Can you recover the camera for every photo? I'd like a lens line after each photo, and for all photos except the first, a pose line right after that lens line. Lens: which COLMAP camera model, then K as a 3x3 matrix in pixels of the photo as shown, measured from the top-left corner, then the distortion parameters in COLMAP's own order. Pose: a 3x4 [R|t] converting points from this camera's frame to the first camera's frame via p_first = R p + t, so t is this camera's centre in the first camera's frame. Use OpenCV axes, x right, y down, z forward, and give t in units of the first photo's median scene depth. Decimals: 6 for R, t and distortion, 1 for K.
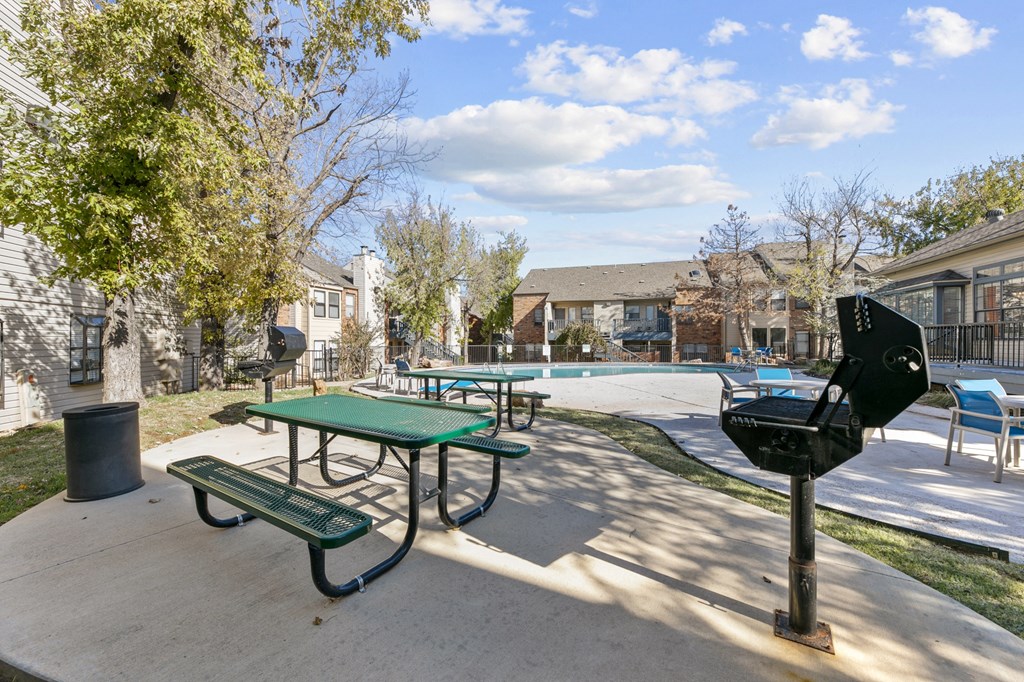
lens RADIAL K [[406.8, 0, 508.1], [0, 406.8, 347.7], [0, 0, 1]] dist [0.000197, 0.000028]
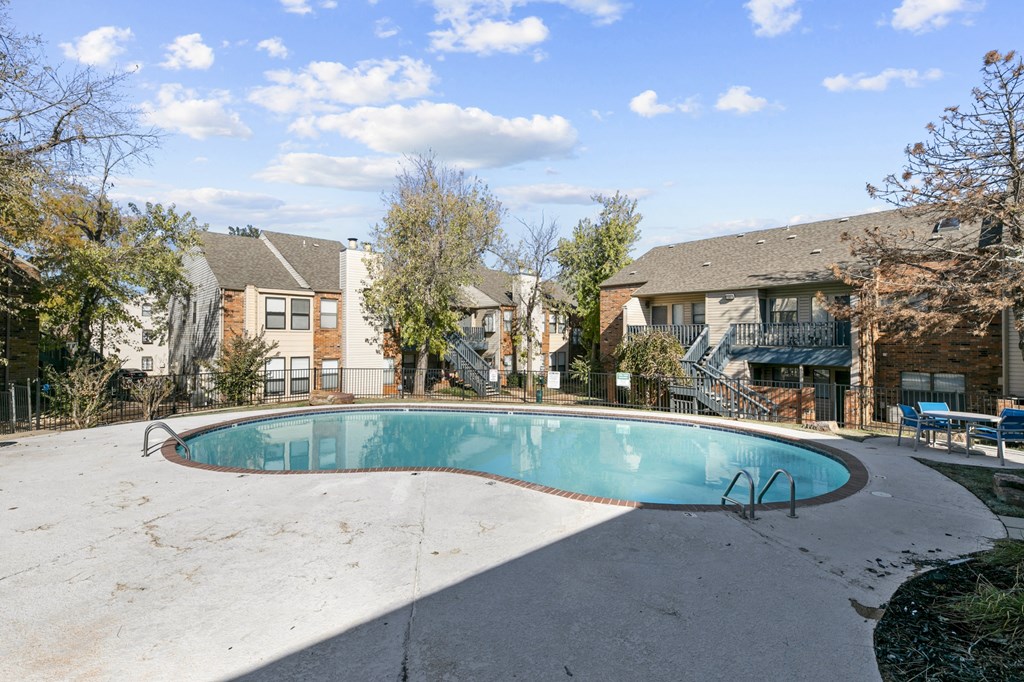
lens RADIAL K [[468.5, 0, 502.9], [0, 468.5, 340.8], [0, 0, 1]] dist [-0.001999, -0.000684]
pose [[0.872249, 0.004902, -0.489037, 0.293758], [-0.014719, 0.999760, -0.016232, -0.031460], [0.488840, 0.021357, 0.872112, 0.289067]]
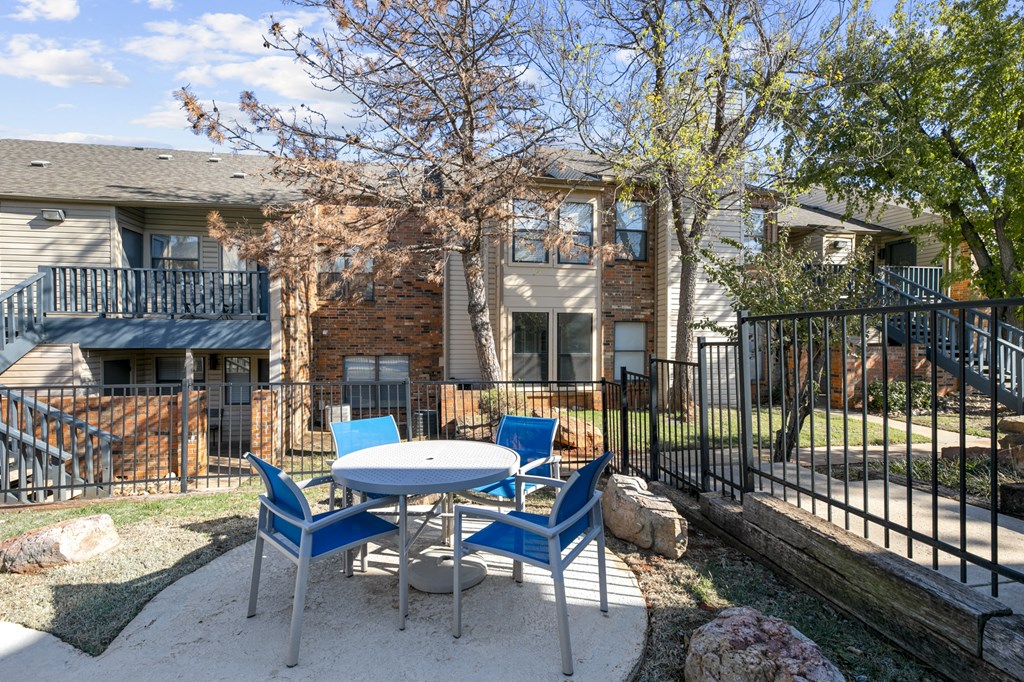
lens RADIAL K [[468.5, 0, 506.7], [0, 468.5, 341.5], [0, 0, 1]] dist [-0.001999, -0.000684]
pose [[0.880774, 0.002824, 0.473528, 0.369187], [0.005393, 0.999858, -0.015994, -0.015655], [-0.473506, 0.016641, 0.880633, 0.592739]]
